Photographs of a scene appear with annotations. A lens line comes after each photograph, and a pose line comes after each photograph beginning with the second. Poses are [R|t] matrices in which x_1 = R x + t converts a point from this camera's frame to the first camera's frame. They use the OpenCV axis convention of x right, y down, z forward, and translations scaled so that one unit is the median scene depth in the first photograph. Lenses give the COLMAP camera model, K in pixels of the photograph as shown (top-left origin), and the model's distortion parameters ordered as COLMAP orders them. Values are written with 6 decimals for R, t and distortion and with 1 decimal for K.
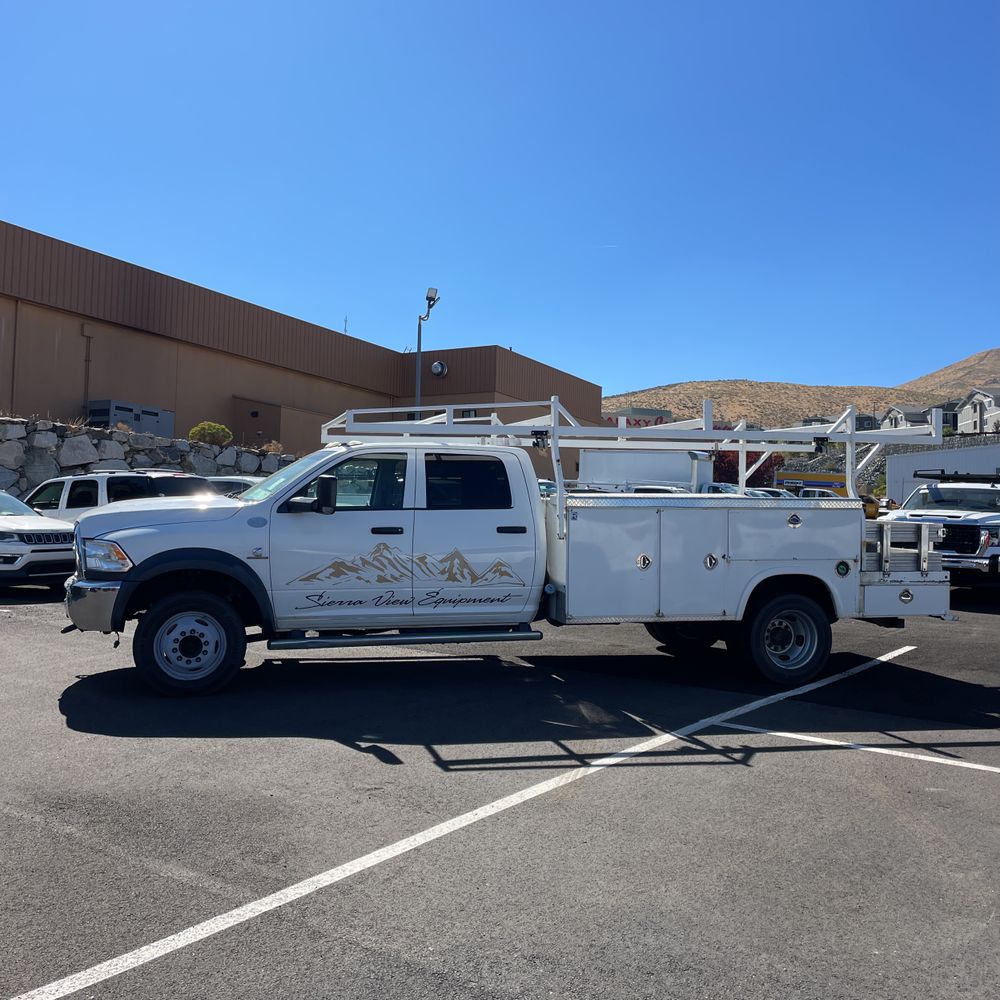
lens RADIAL K [[996.6, 0, 501.5], [0, 996.6, 482.4], [0, 0, 1]] dist [0.113360, -0.184453]
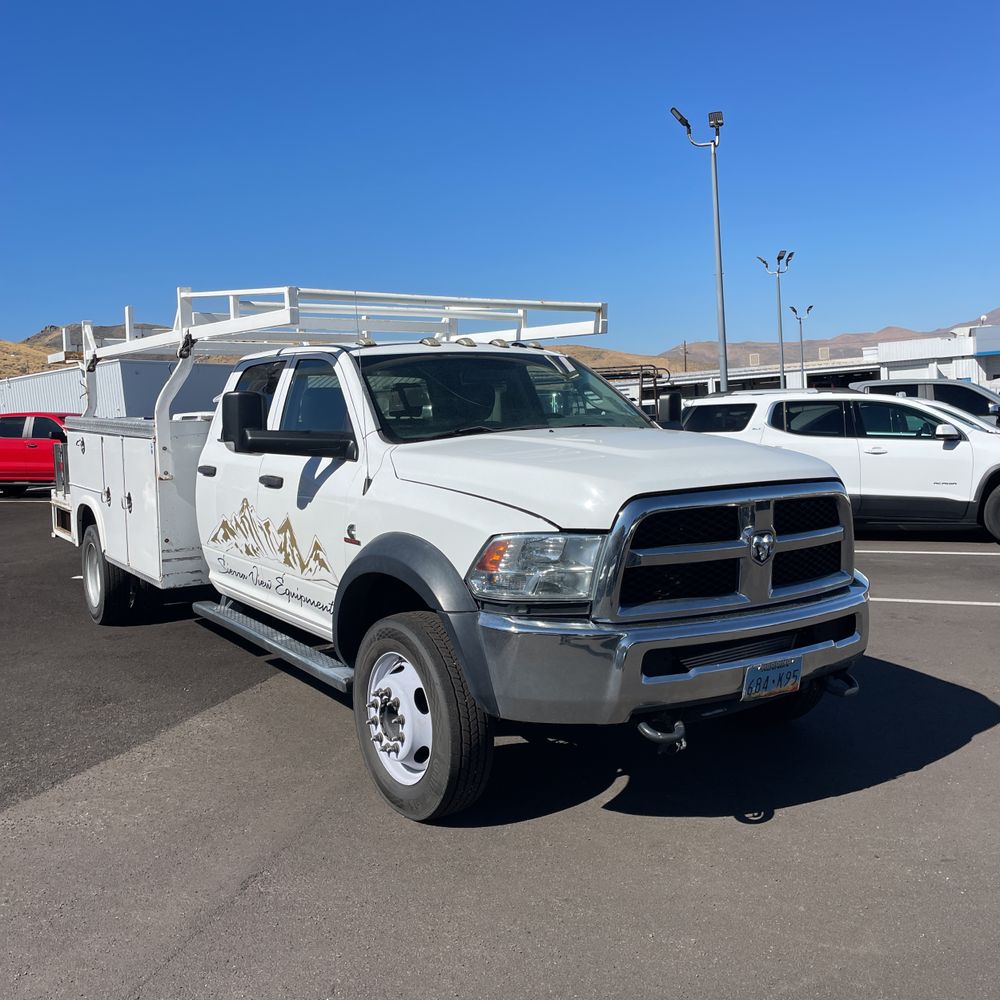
lens RADIAL K [[996.6, 0, 501.5], [0, 996.6, 482.4], [0, 0, 1]] dist [0.113360, -0.184453]
pose [[0.322228, 0.041640, -0.945746, 0.571633], [0.047706, 0.997049, 0.060153, 0.016523], [0.945459, -0.064500, 0.319290, 0.921449]]
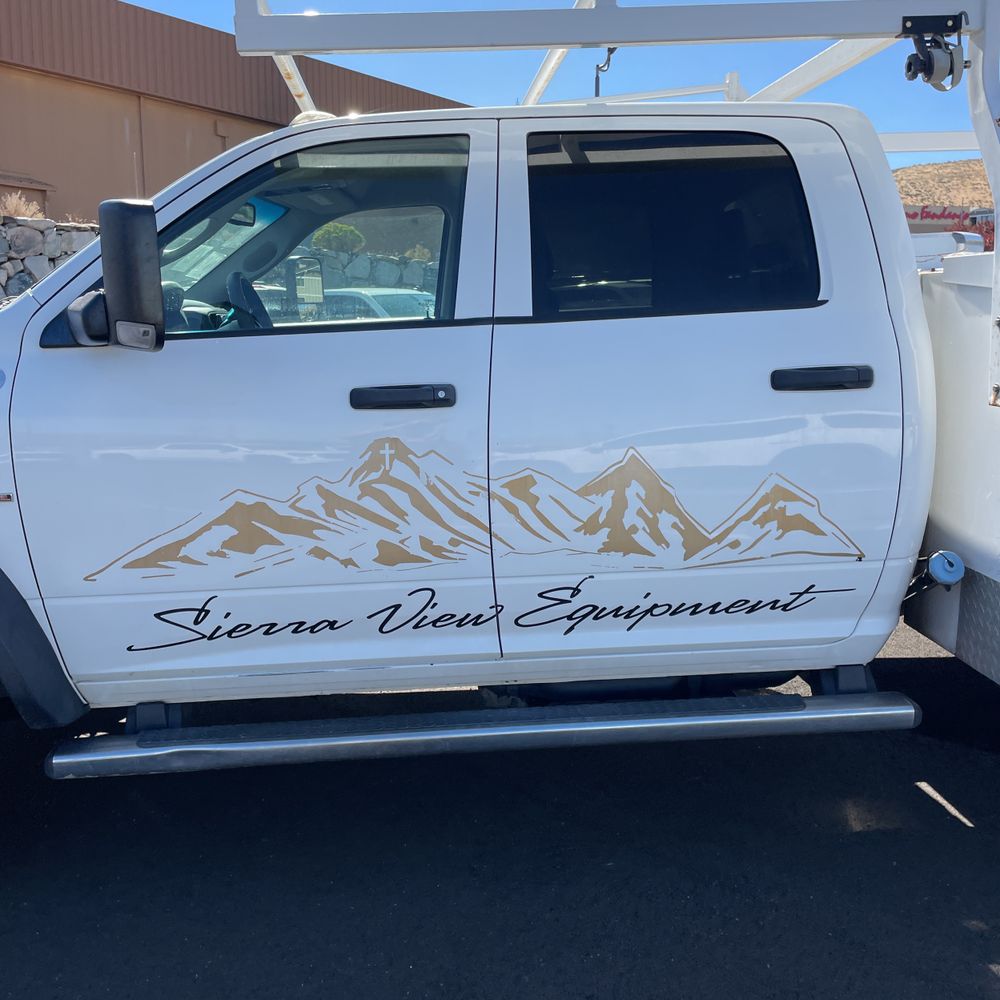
lens RADIAL K [[998.2, 0, 500.0], [0, 998.2, 500.0], [0, 0, 1]] dist [0.114416, -0.155647]
pose [[0.981316, -0.003505, -0.192369, -0.026537], [0.041469, 0.980188, 0.193681, 0.021001], [0.187879, -0.198040, 0.962020, 0.691045]]
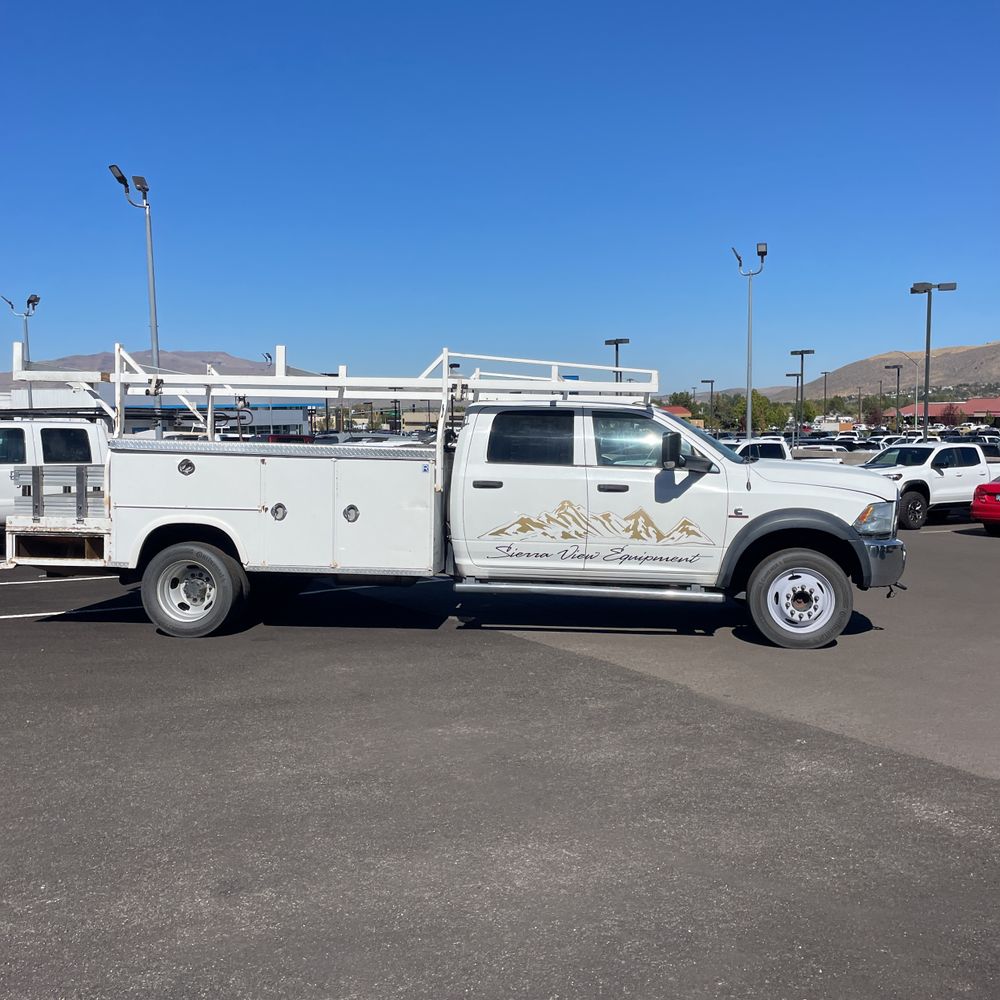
lens RADIAL K [[996.6, 0, 501.5], [0, 996.6, 482.4], [0, 0, 1]] dist [0.113360, -0.184453]
pose [[0.935675, 0.000572, -0.352862, 0.175618], [0.014210, 0.999126, 0.039301, 0.000732], [0.352577, -0.041787, 0.934849, 0.016070]]
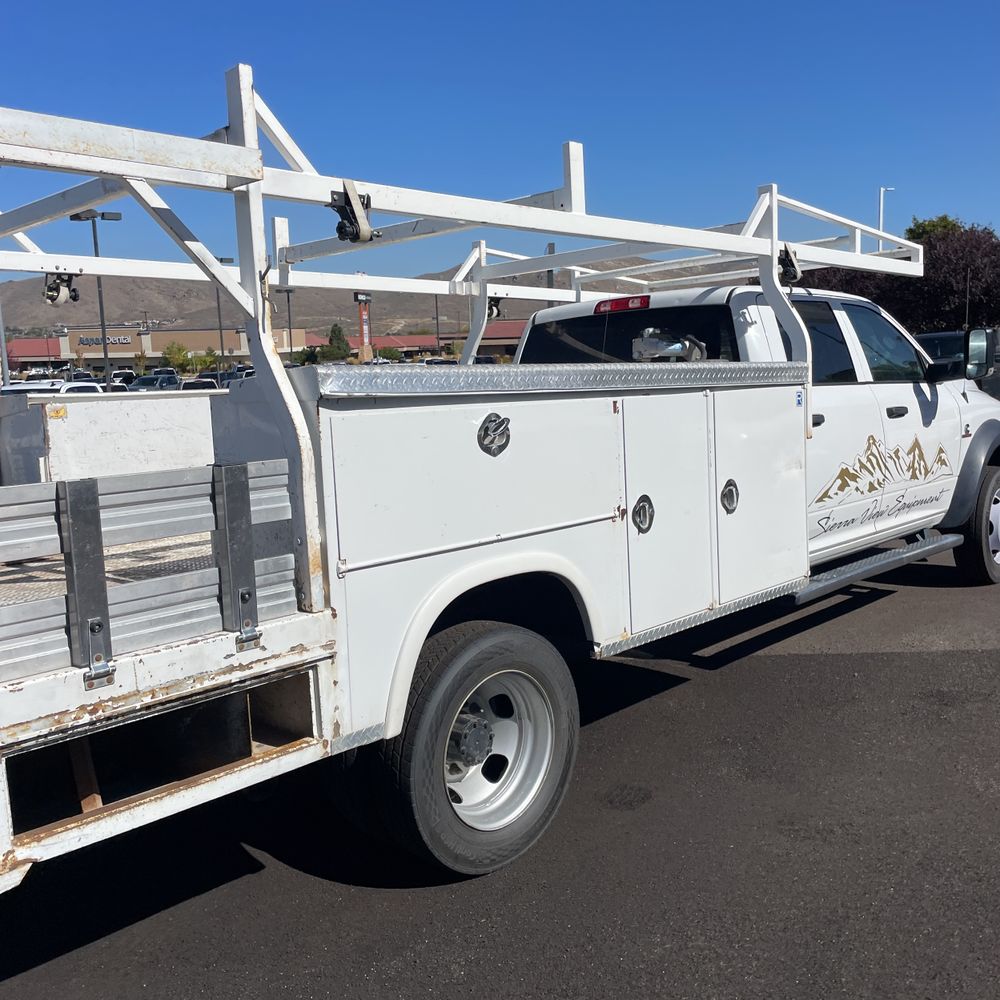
lens RADIAL K [[996.6, 0, 501.5], [0, 996.6, 482.4], [0, 0, 1]] dist [0.113360, -0.184453]
pose [[0.853358, -0.114636, 0.508565, -0.676367], [0.057643, 0.990291, 0.126498, -0.009717], [-0.518128, -0.078633, 0.851681, 0.521660]]
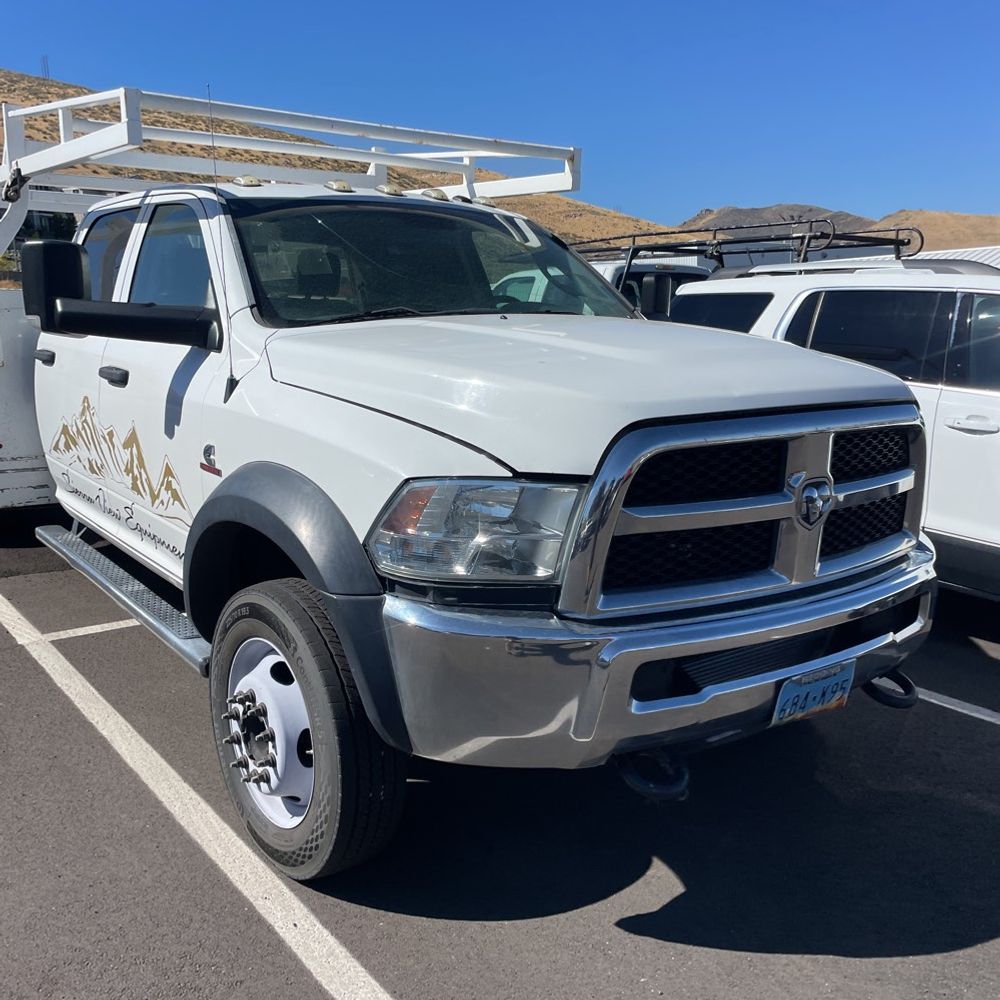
lens RADIAL K [[998.2, 0, 500.0], [0, 998.2, 500.0], [0, 0, 1]] dist [0.114416, -0.155647]
pose [[0.368402, 0.163899, -0.915105, 0.423999], [0.013507, 0.983289, 0.181549, 0.021404], [0.929568, -0.079243, 0.360032, 0.978753]]
